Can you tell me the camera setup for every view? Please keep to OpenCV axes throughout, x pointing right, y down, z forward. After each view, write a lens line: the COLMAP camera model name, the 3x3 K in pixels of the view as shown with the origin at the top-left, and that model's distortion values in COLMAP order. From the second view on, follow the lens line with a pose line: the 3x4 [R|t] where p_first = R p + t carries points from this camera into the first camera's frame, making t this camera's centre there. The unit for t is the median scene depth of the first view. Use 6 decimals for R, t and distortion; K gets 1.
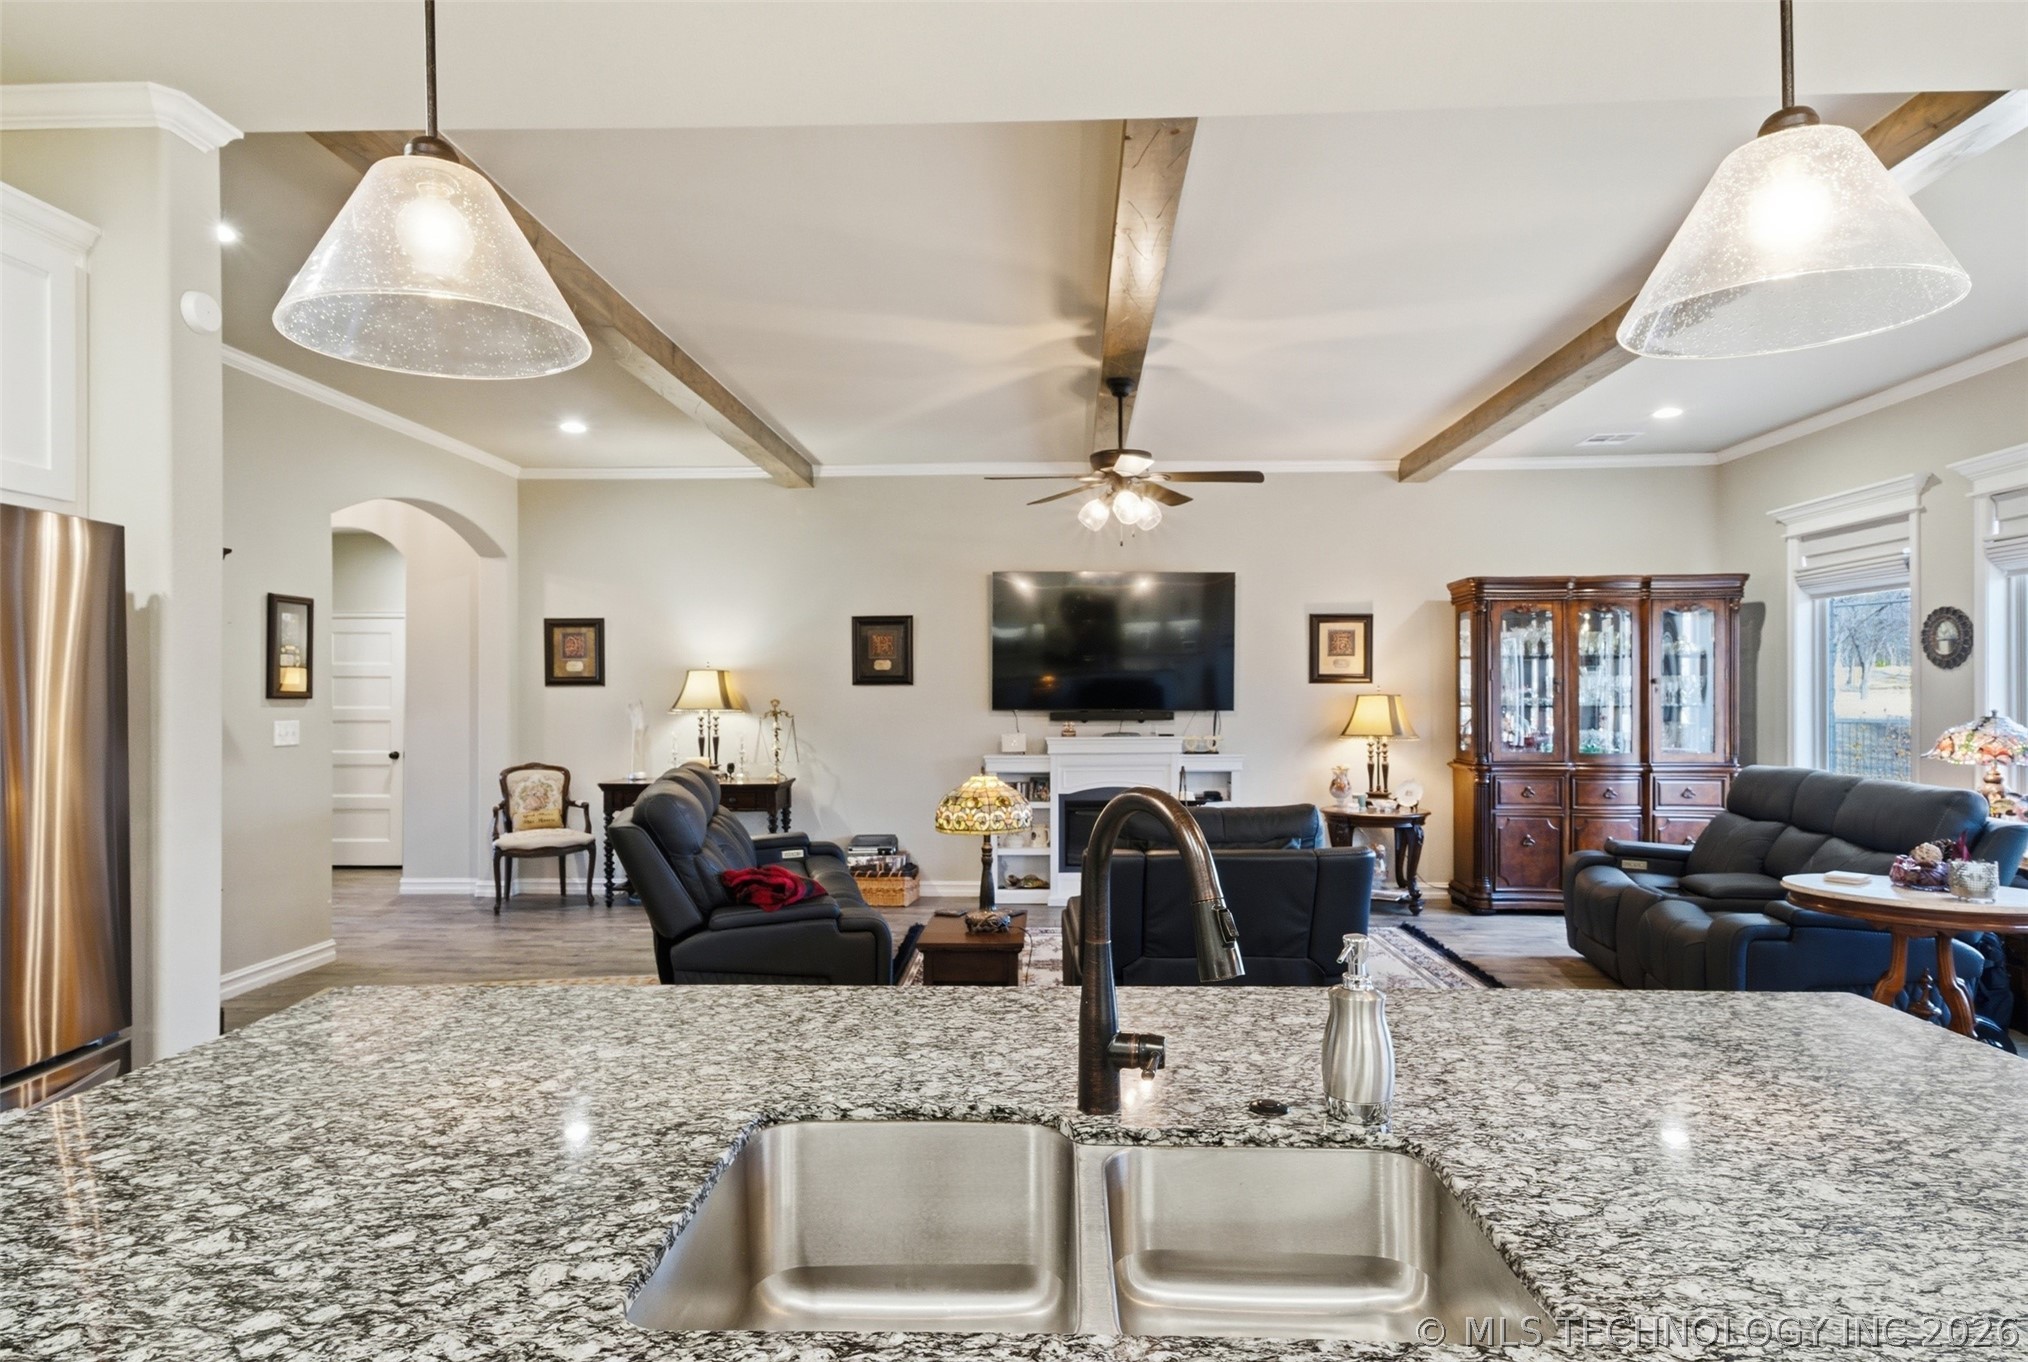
lens RADIAL K [[1059.9, 0, 1020.6], [0, 1059.9, 694.2], [0, 0, 1]] dist [0.021655, 0.000188]
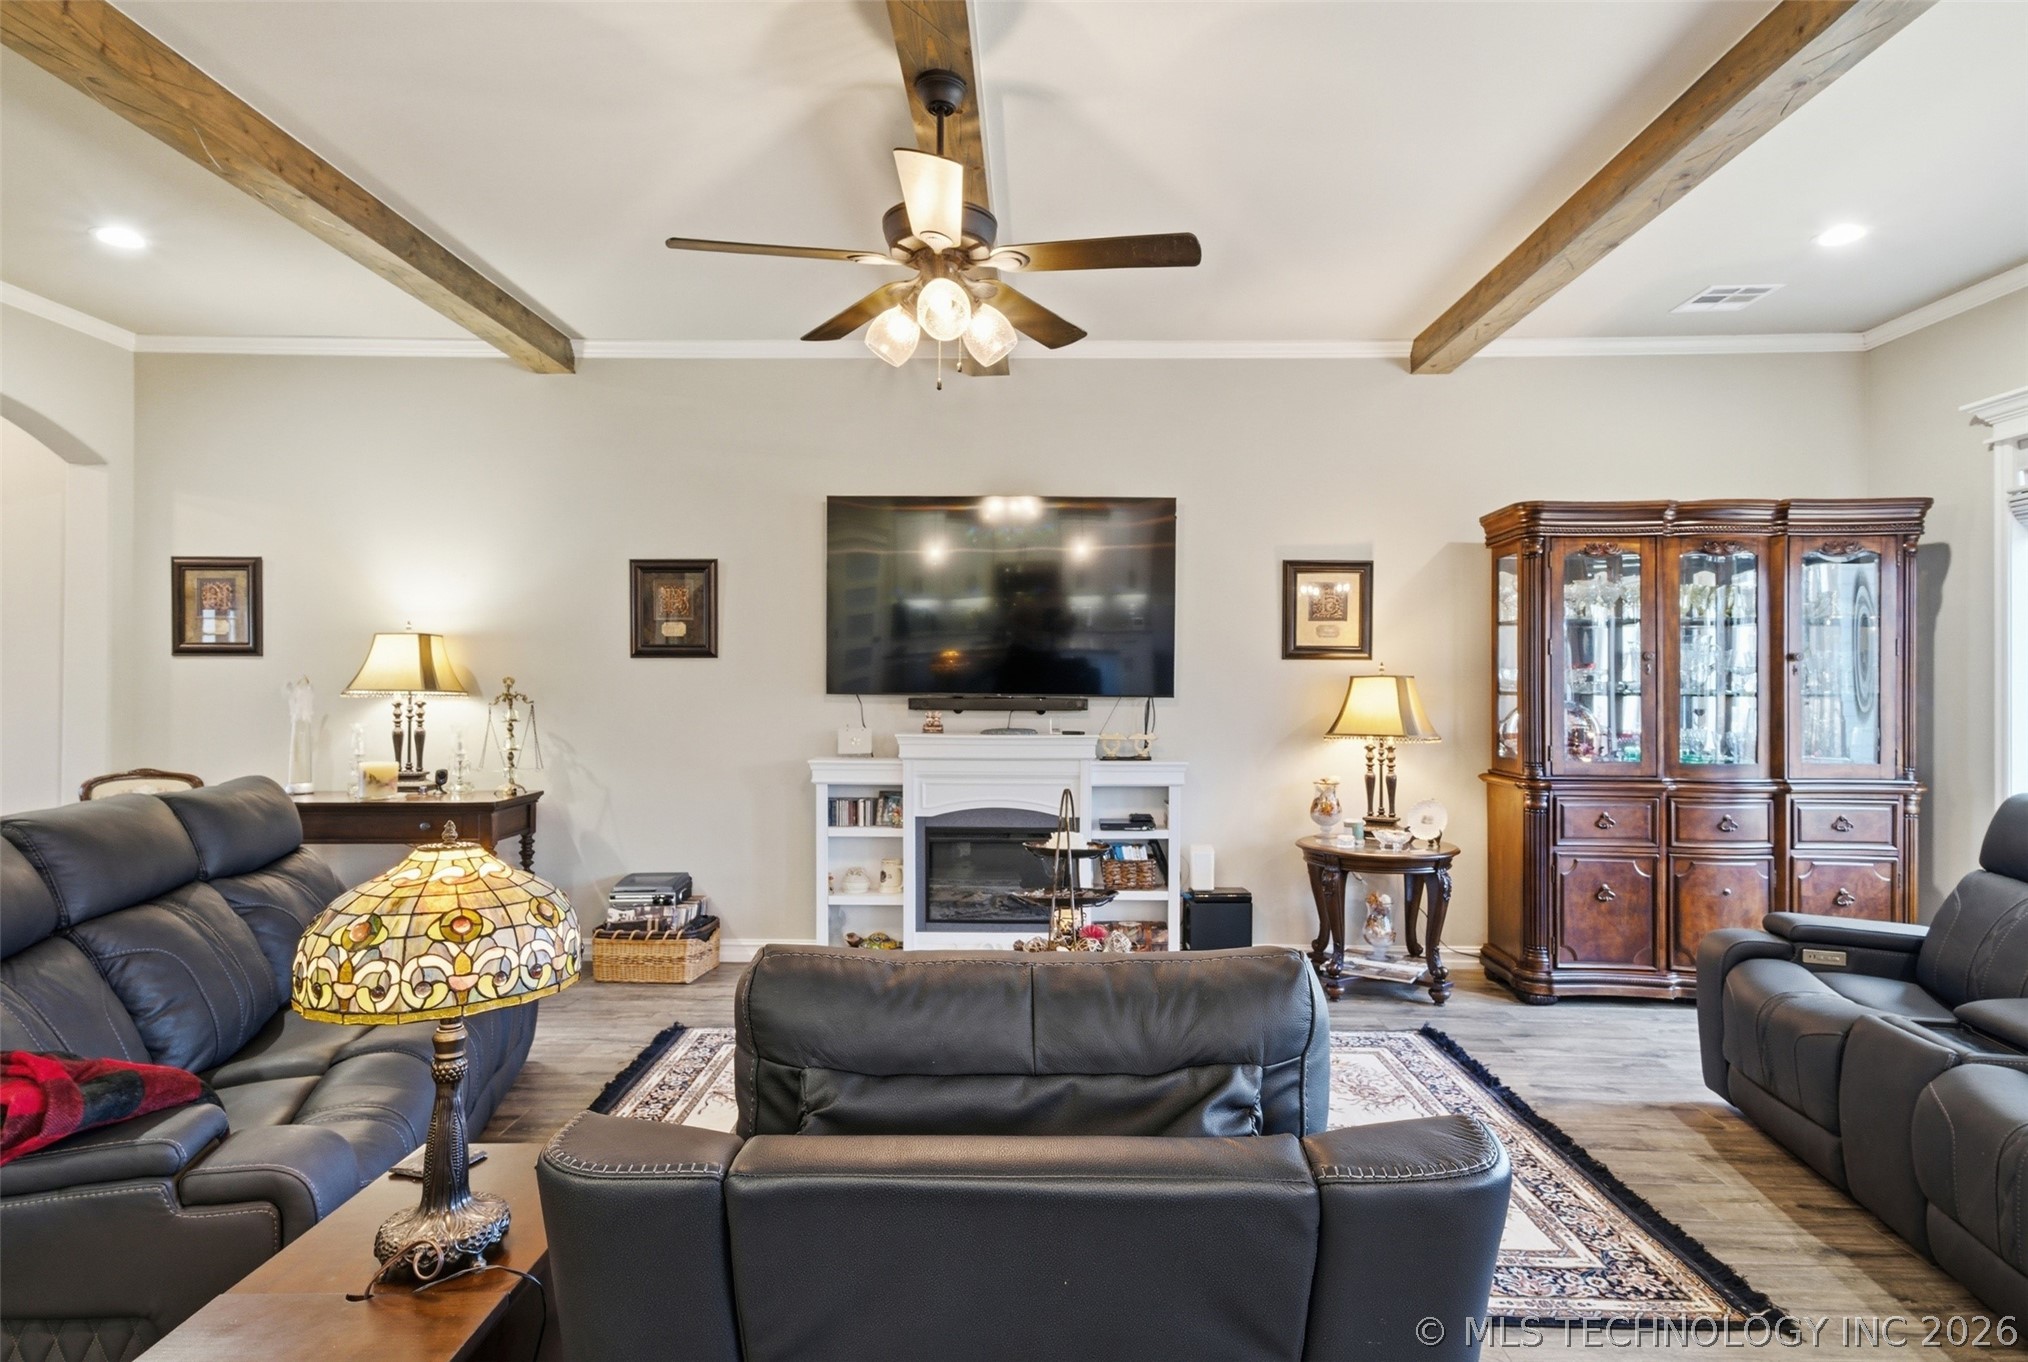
lens RADIAL K [[1059.9, 0, 1009.6], [0, 1059.9, 677.8], [0, 0, 1]] dist [0.021655, 0.000188]
pose [[0.999850, 0.006518, 0.016019, 0.084658], [-0.006418, 0.999960, -0.006301, 0.007806], [-0.016060, 0.006197, 0.999852, 0.315685]]
